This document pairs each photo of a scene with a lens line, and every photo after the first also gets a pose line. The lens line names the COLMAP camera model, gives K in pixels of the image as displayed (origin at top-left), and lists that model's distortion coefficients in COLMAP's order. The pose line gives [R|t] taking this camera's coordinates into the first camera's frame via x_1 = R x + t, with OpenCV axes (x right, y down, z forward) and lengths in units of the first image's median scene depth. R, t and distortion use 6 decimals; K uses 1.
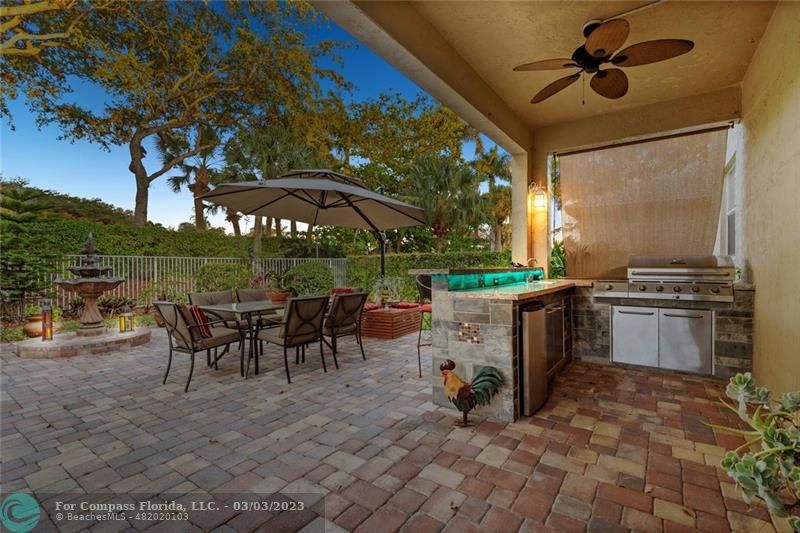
lens RADIAL K [[370.0, 0, 401.9], [0, 370.0, 266.9], [0, 0, 1]] dist [0.018039, -0.008409]
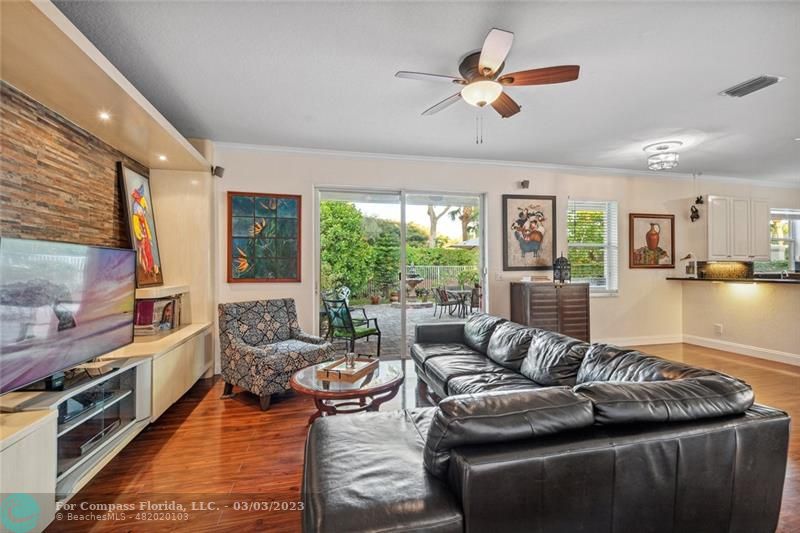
lens RADIAL K [[370.0, 0, 403.4], [0, 370.0, 266.7], [0, 0, 1]] dist [0.018039, -0.008409]
pose [[0.766123, 0.005335, -0.642672, 0.882902], [-0.009747, 0.999947, -0.003318, -0.051394], [0.642620, 0.008807, 0.766134, -1.174093]]
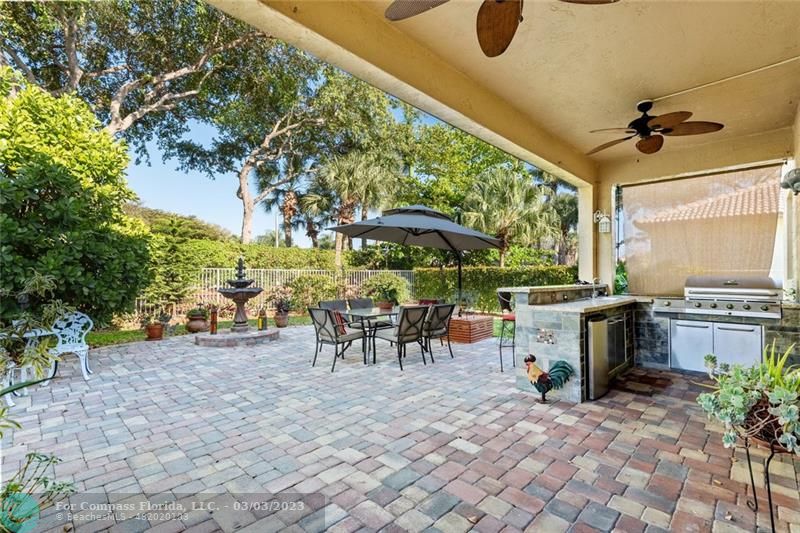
lens RADIAL K [[370.0, 0, 397.9], [0, 370.0, 268.3], [0, 0, 1]] dist [0.018039, -0.008409]
pose [[0.987041, 0.004484, -0.160406, -0.101751], [-0.007882, 0.999758, -0.020555, -0.027898], [0.160275, 0.021553, 0.986837, -0.324026]]
